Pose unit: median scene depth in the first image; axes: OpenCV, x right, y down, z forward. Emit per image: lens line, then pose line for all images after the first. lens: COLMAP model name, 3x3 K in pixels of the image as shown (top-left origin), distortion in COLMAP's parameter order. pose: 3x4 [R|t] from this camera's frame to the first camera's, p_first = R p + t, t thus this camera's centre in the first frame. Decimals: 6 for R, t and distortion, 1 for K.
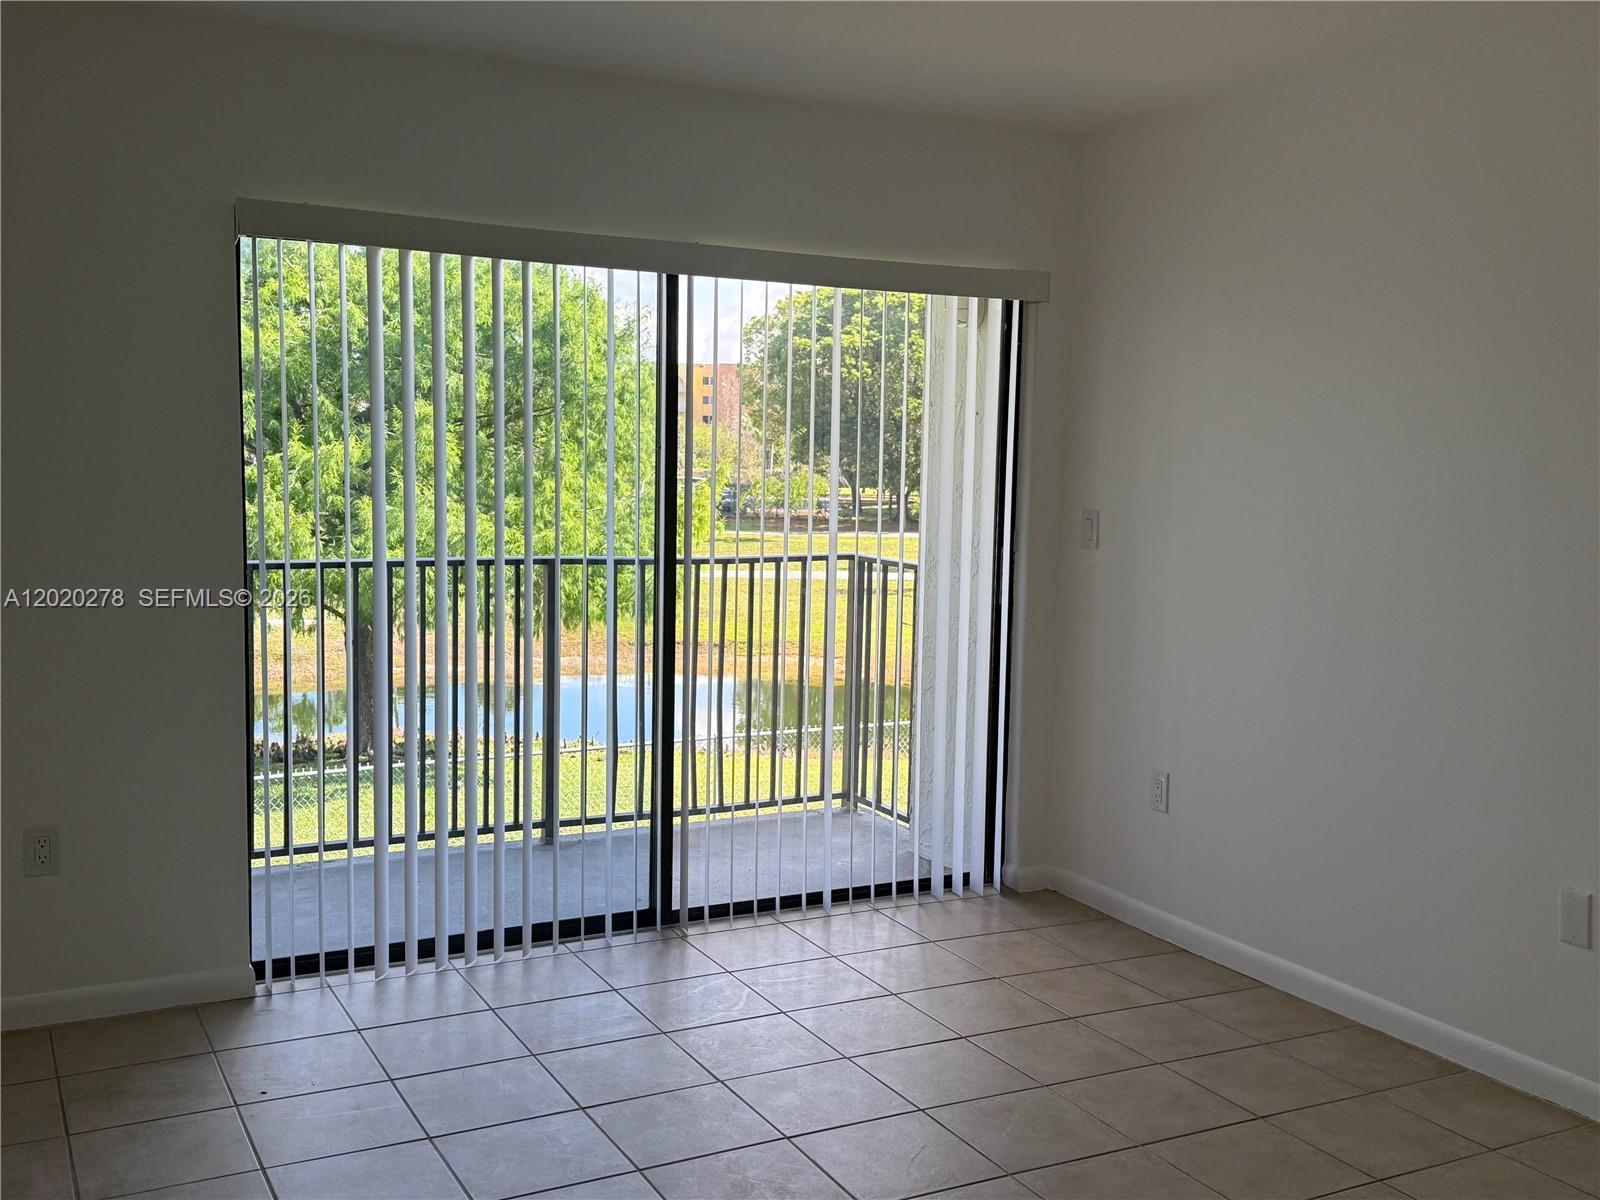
lens RADIAL K [[1597.6, 0, 800.3], [0, 1597.6, 600.7], [0, 0, 1]] dist [0.002596, 0.000025]
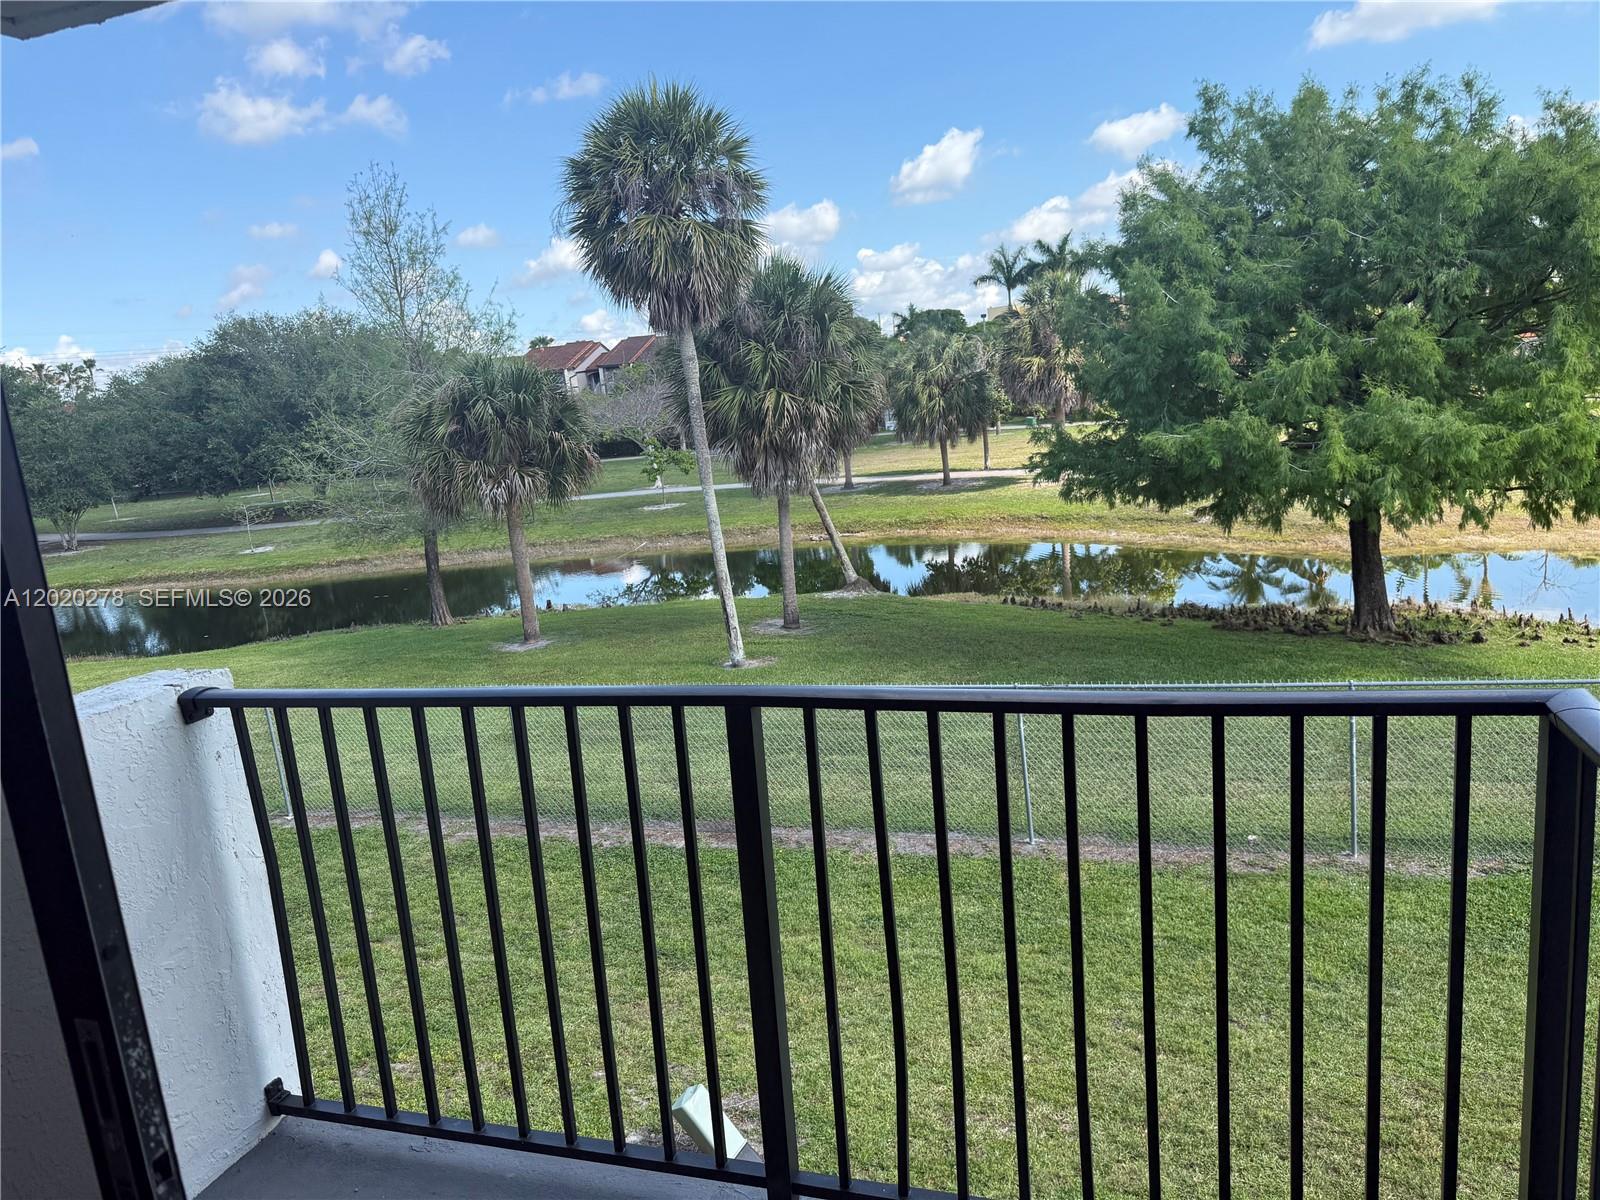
lens RADIAL K [[1107.4, 0, 803.0], [0, 1107.4, 611.9], [0, 0, 1]] dist [0.129992, -0.196737]
pose [[0.689766, 0.059793, -0.721559, 0.120277], [0.033815, 0.992836, 0.114599, -0.089035], [0.723242, -0.103446, 0.682803, 0.746337]]
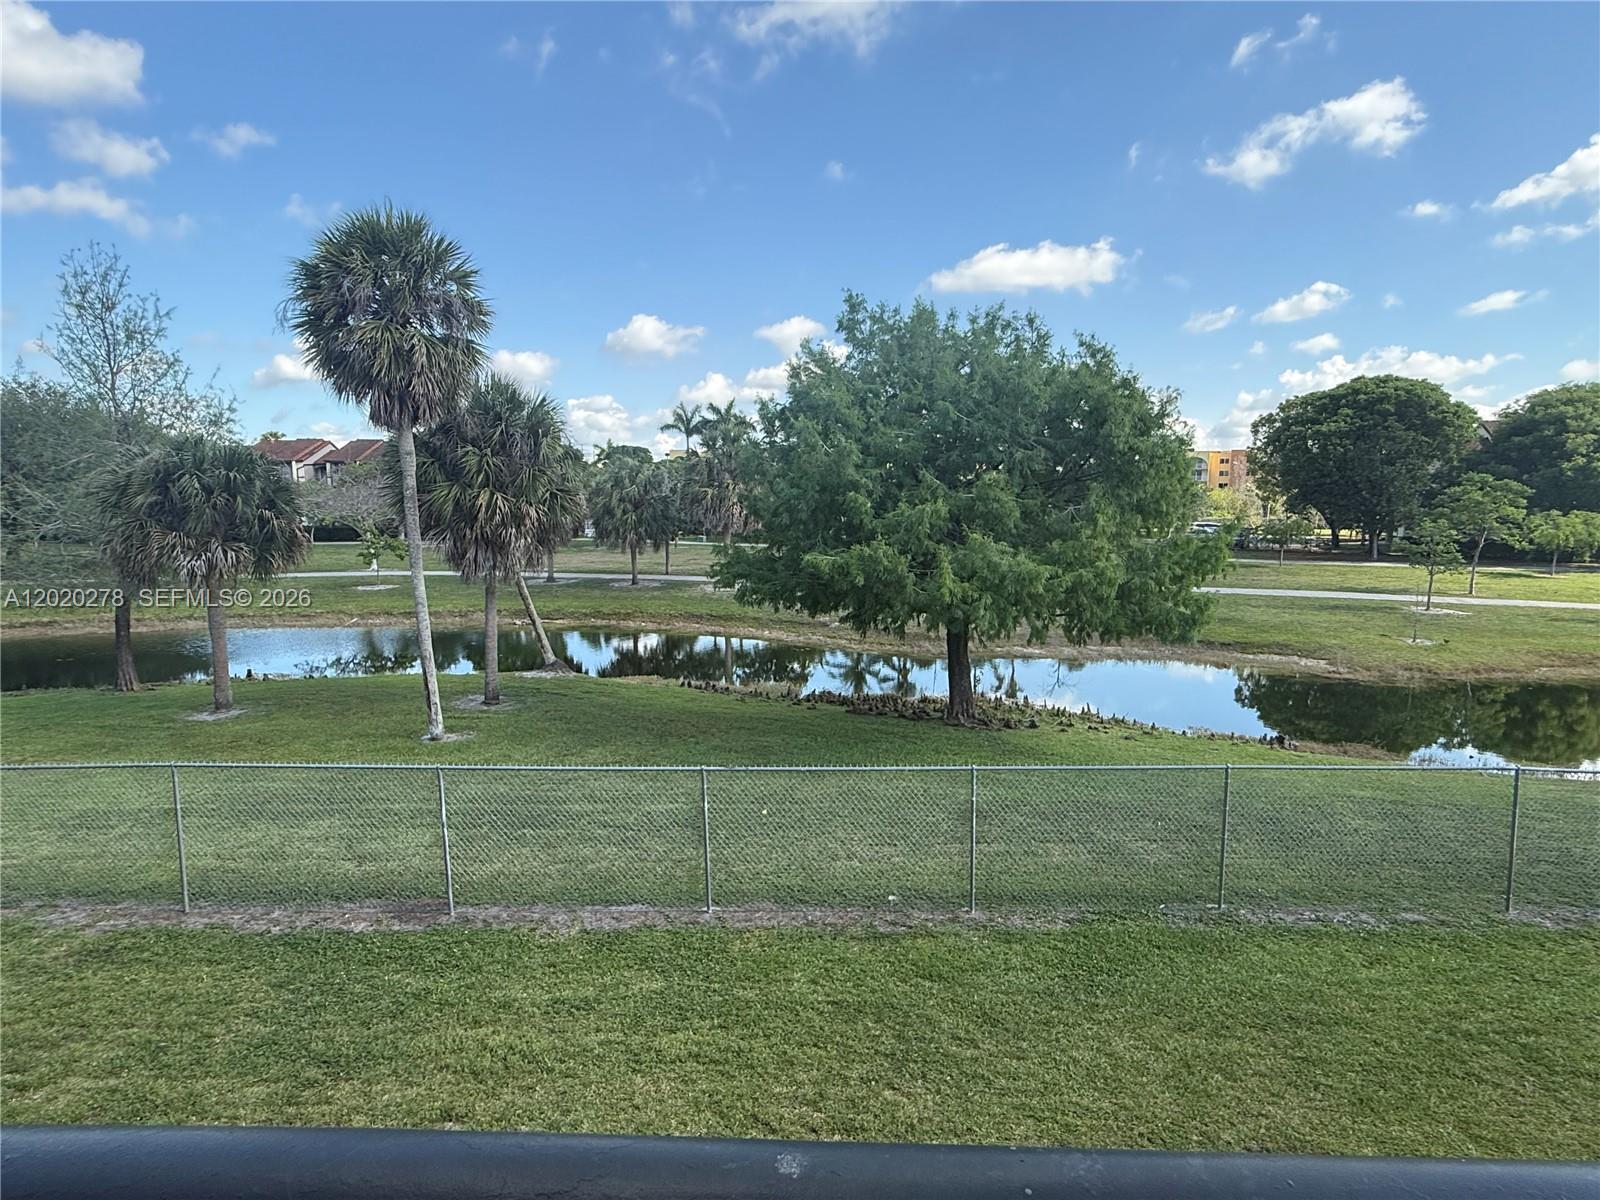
lens RADIAL K [[893.9, 0, 792.6], [0, 893.9, 607.4], [0, 0, 1]] dist [-0.001636, 0.002387]
pose [[0.875830, 0.039570, -0.480996, -0.058015], [-0.031451, 0.999194, 0.024932, -0.082899], [0.481595, -0.006709, 0.876368, 0.914402]]
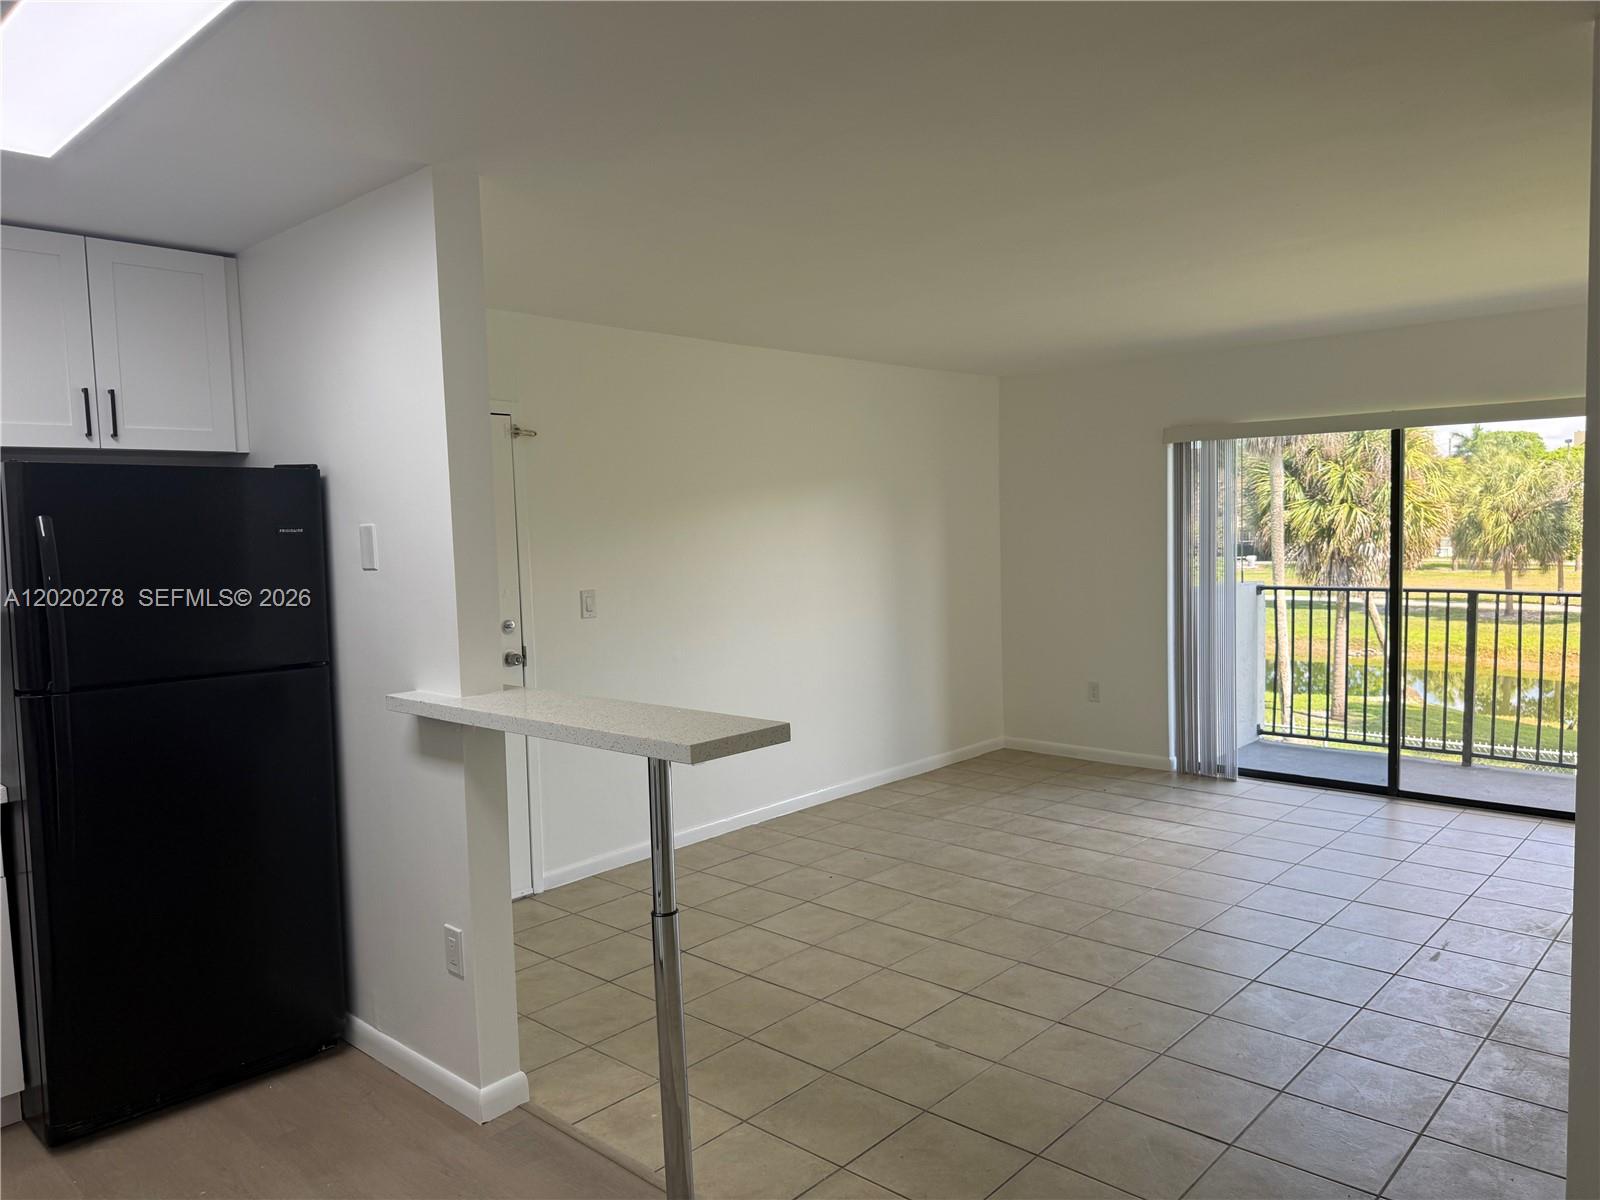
lens RADIAL K [[1135.0, 0, 799.7], [0, 1135.0, 601.6], [0, 0, 1]] dist [-0.001649, -0.015493]
pose [[0.325463, 0.035796, -0.944877, 0.706349], [-0.057770, 0.998169, 0.017916, 0.003083], [0.943788, 0.048755, 0.326935, -0.029351]]
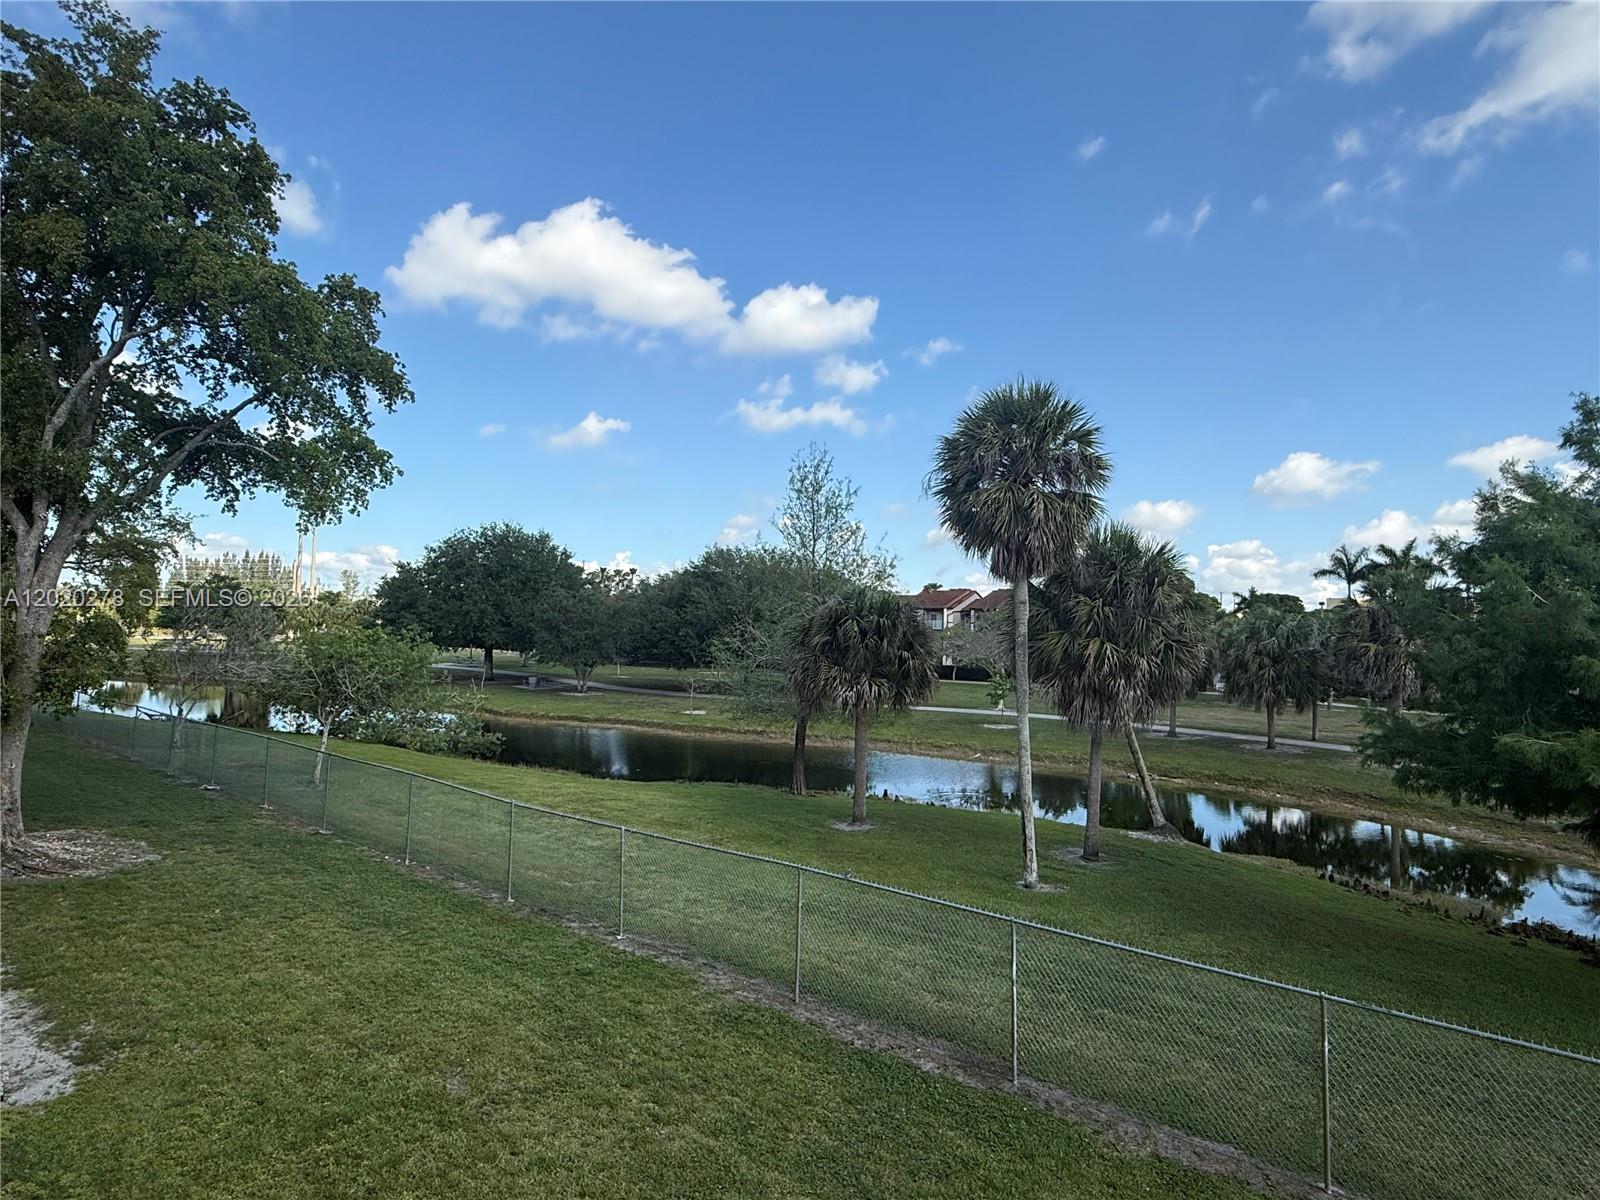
lens RADIAL K [[893.0, 0, 799.3], [0, 893.0, 604.3], [0, 0, 1]] dist [-0.000962, -0.000219]
pose [[0.388026, -0.039290, -0.920811, -0.055264], [-0.115857, 0.989086, -0.091025, -0.099926], [0.914338, 0.142003, 0.379239, 1.006864]]
